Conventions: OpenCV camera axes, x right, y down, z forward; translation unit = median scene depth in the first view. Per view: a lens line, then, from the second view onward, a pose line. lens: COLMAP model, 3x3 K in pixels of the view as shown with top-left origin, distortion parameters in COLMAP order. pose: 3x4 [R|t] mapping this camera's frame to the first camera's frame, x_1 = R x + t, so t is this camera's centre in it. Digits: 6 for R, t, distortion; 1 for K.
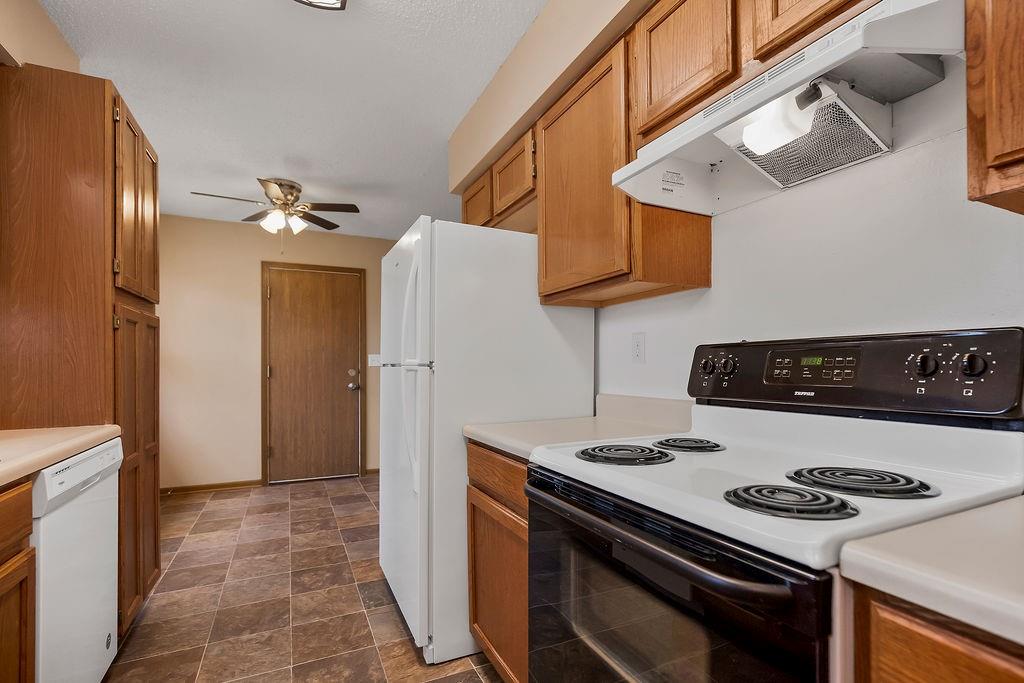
lens RADIAL K [[480.7, 0, 504.3], [0, 480.7, 364.2], [0, 0, 1]] dist [-0.016767, 0.006082]
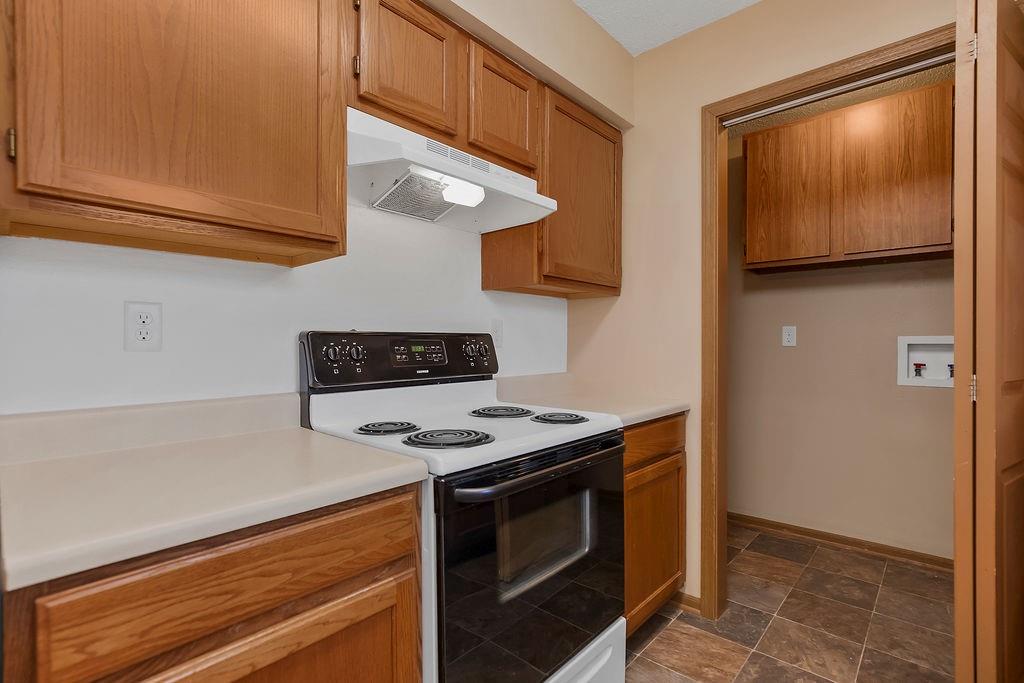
lens RADIAL K [[480.7, 0, 507.7], [0, 480.7, 348.0], [0, 0, 1]] dist [-0.016767, 0.006082]
pose [[-0.390651, 0.001412, 0.920538, -0.655726], [0.007882, 0.999967, 0.001811, -0.007040], [-0.920505, 0.007964, -0.390649, 1.303254]]
